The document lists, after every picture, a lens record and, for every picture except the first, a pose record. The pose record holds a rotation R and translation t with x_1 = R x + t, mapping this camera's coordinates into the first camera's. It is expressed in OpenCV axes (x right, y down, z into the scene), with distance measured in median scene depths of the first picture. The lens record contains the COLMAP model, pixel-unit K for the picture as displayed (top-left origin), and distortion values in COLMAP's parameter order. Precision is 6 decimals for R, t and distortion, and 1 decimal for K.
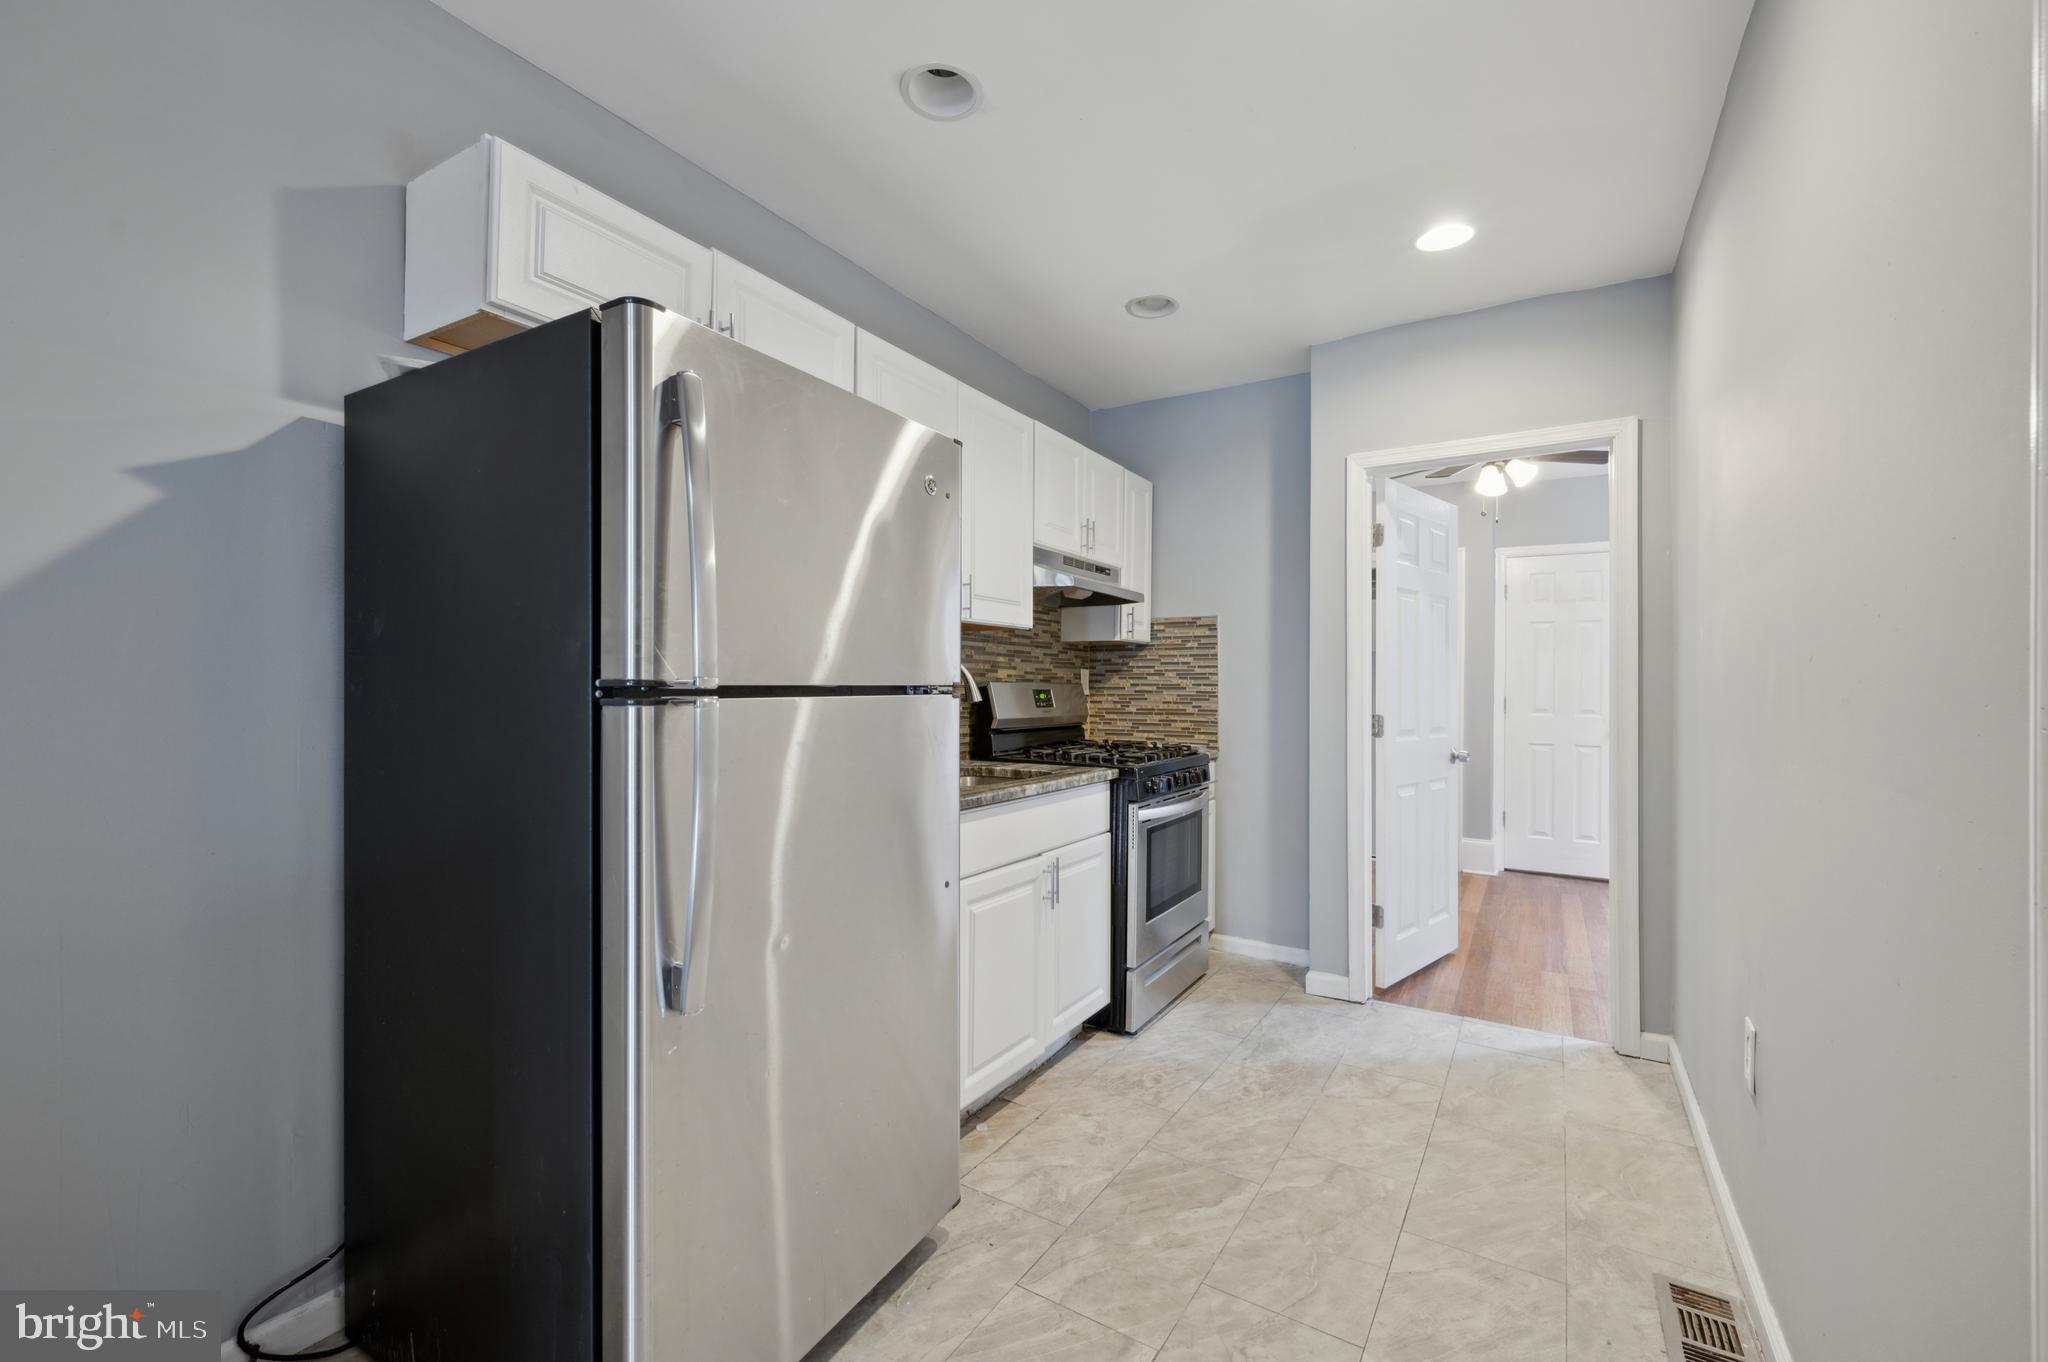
lens RADIAL K [[832.9, 0, 1030.4], [0, 832.9, 673.4], [0, 0, 1]] dist [-0.001578, -0.000134]
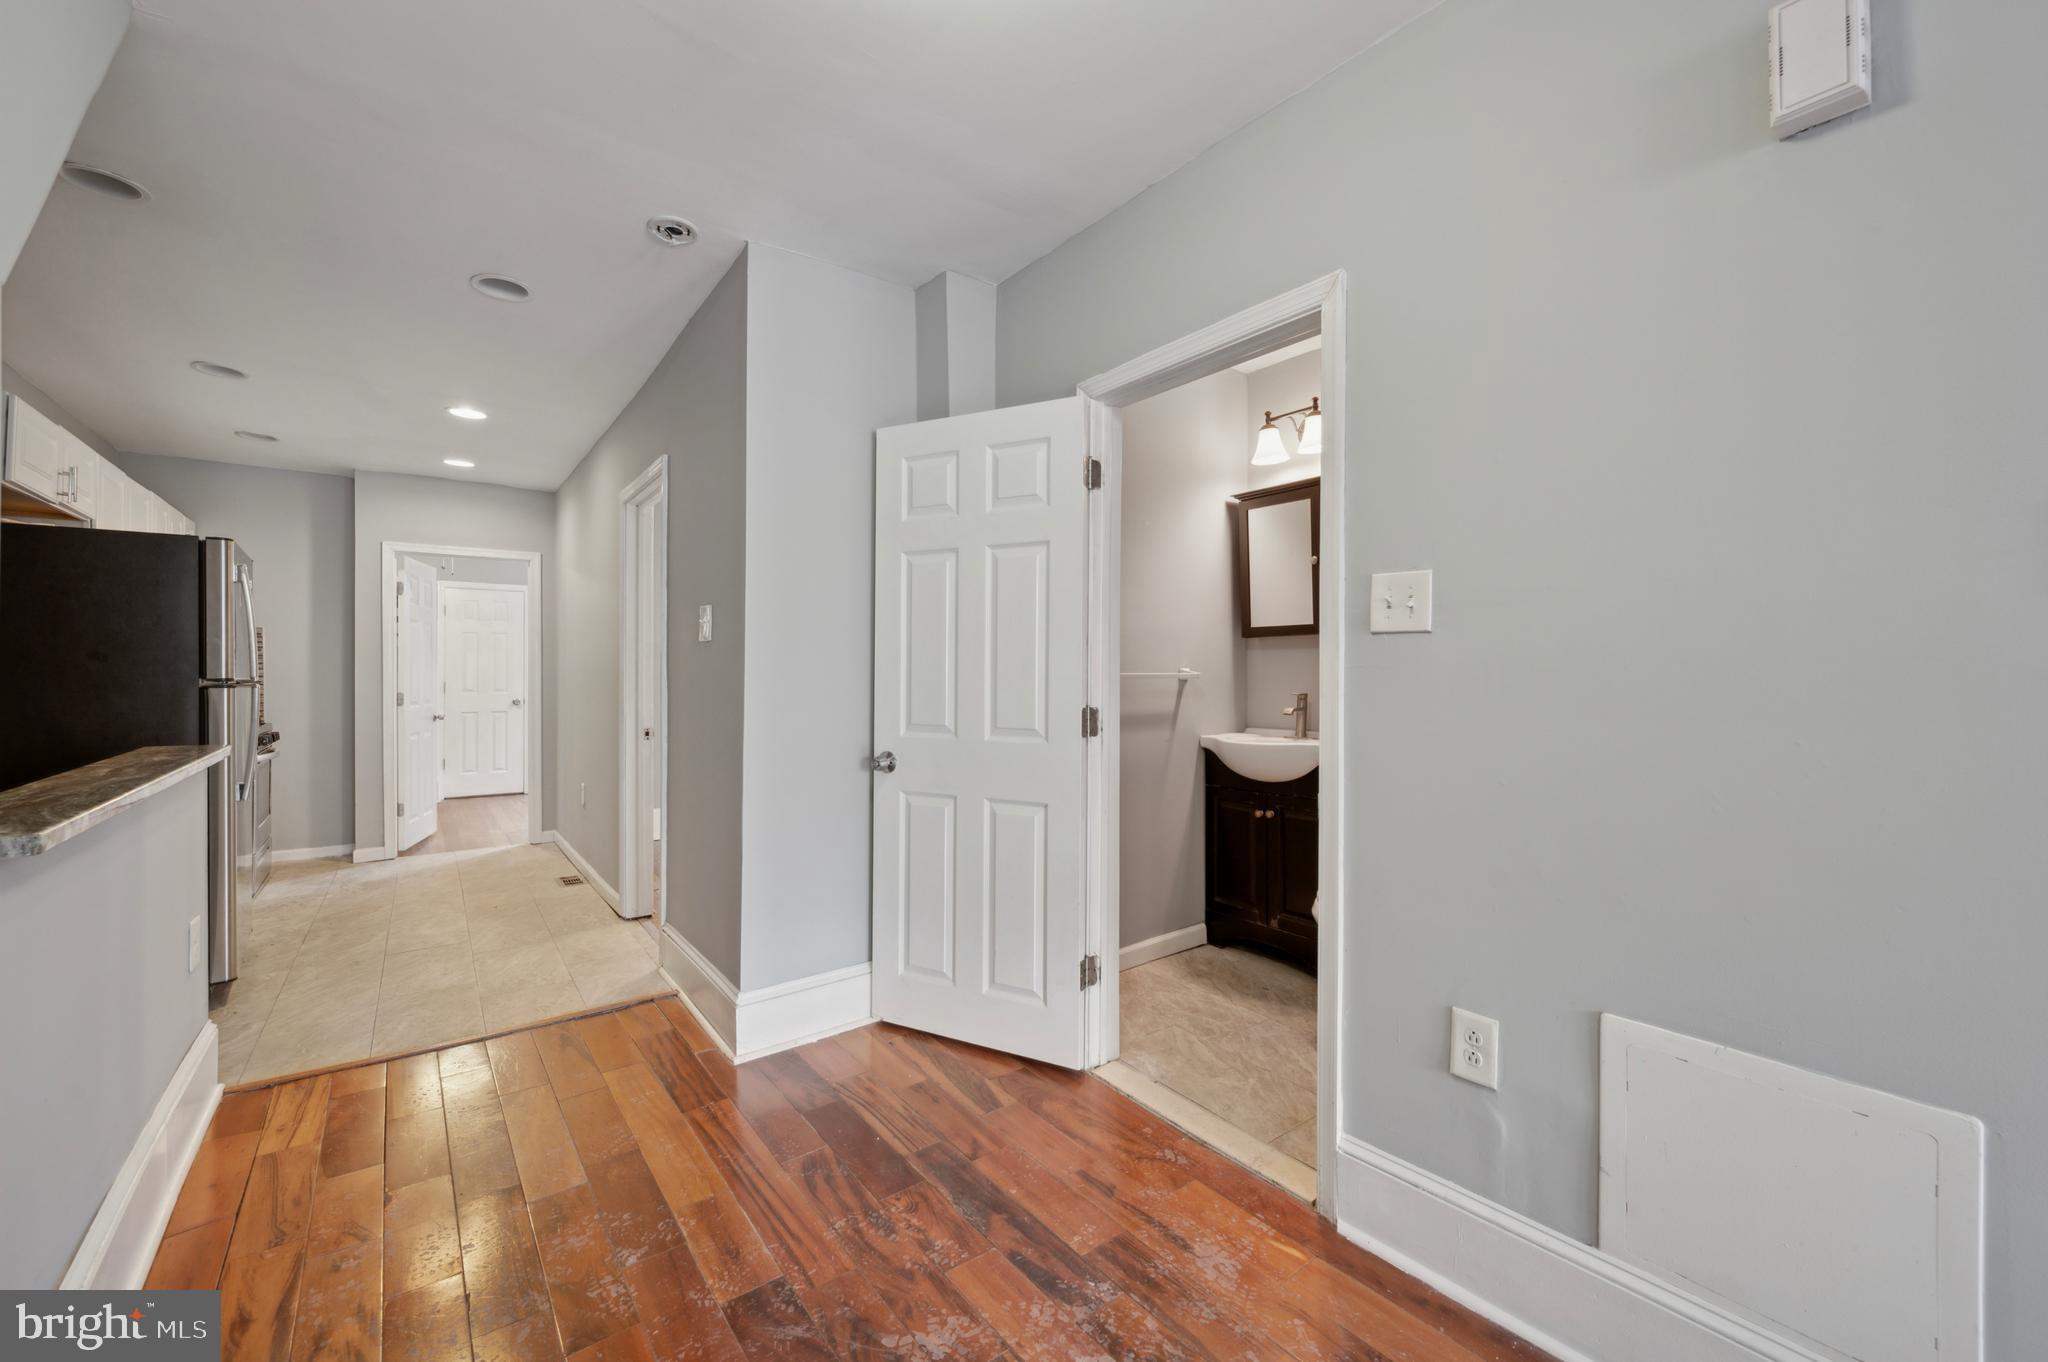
lens RADIAL K [[832.9, 0, 1030.4], [0, 832.9, 673.4], [0, 0, 1]] dist [-0.001578, -0.000134]
pose [[0.365795, -0.009793, 0.930644, -0.714450], [-0.006026, 0.999899, 0.012890, -0.020994], [-0.930676, -0.010323, 0.365699, -0.851063]]
